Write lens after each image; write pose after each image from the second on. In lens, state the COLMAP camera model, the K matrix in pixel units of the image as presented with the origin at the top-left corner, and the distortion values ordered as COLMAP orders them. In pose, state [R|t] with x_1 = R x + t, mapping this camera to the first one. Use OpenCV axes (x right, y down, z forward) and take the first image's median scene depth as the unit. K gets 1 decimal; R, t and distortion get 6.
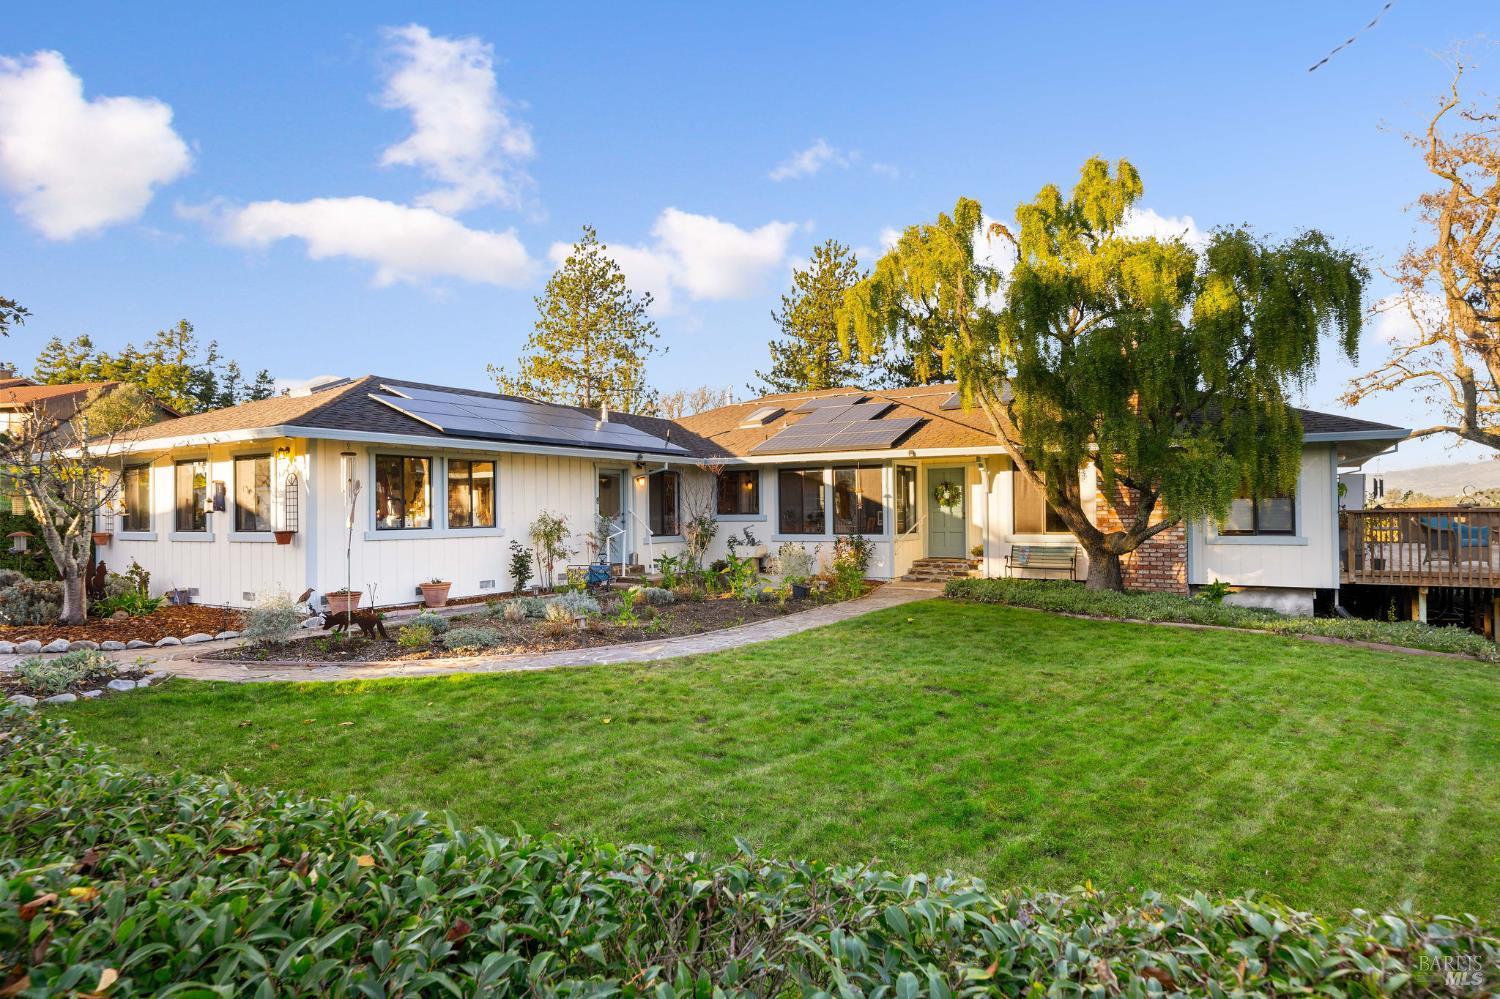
lens RADIAL K [[857.0, 0, 749.3], [0, 857.0, 507.9], [0, 0, 1]] dist [-0.002453, -0.000142]
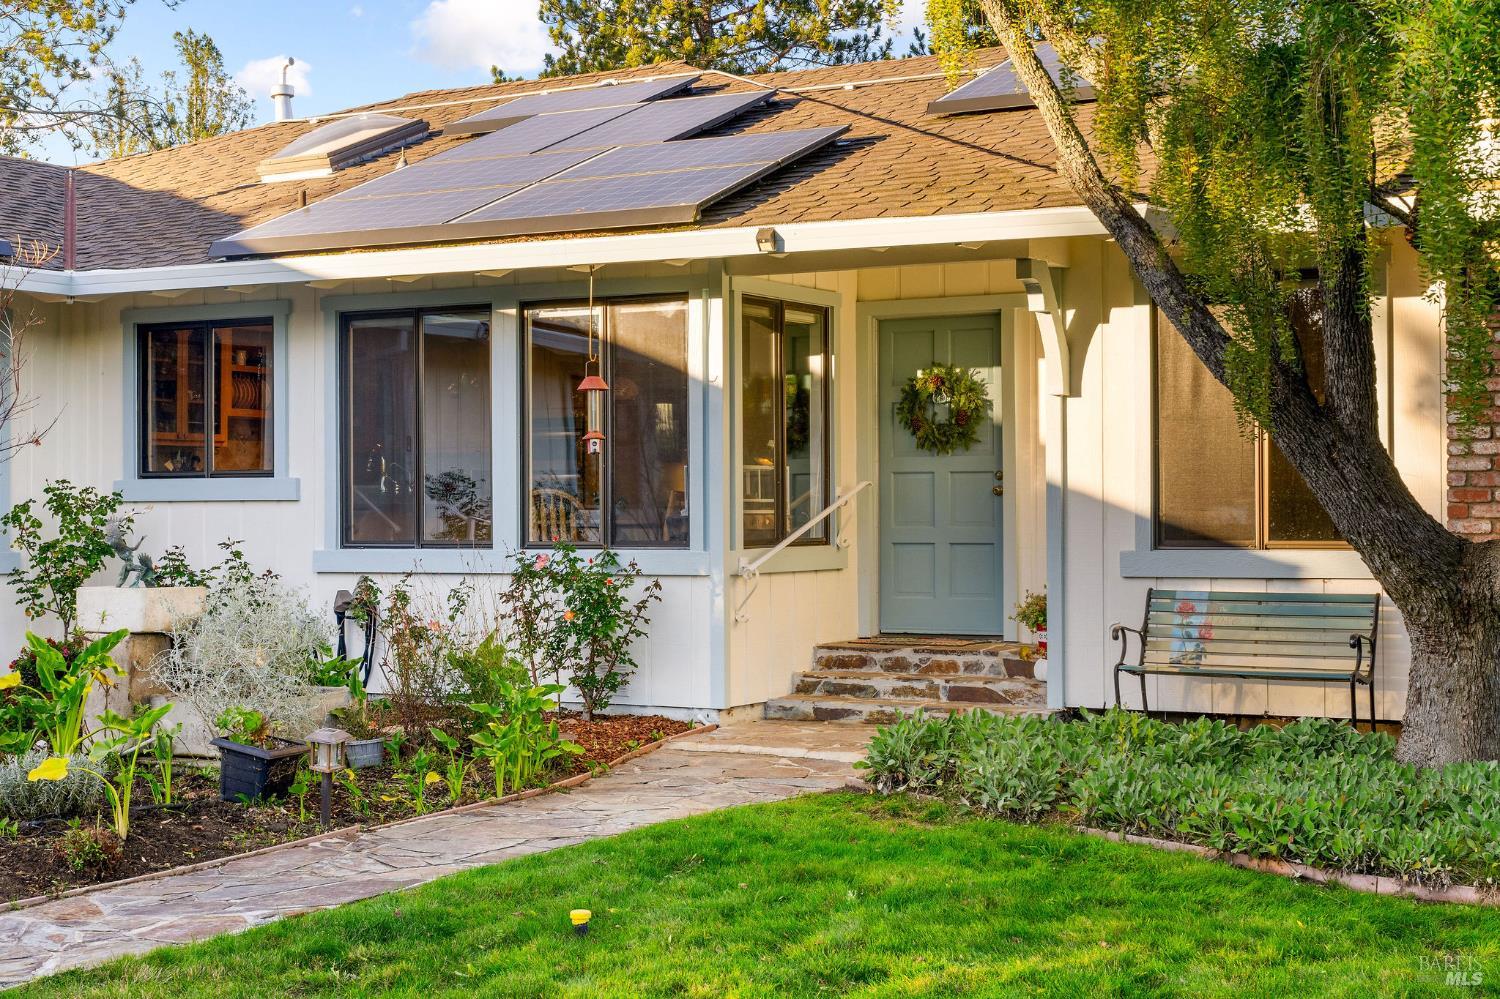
lens RADIAL K [[2307.2, 0, 749.8], [0, 2307.2, 496.9], [0, 0, 1]] dist [-0.032006, 0.000000]
pose [[0.997843, 0.006240, 0.065343, 0.128384], [-0.006158, 0.999980, -0.001458, 0.015814], [-0.065350, 0.001052, 0.997862, 0.273503]]
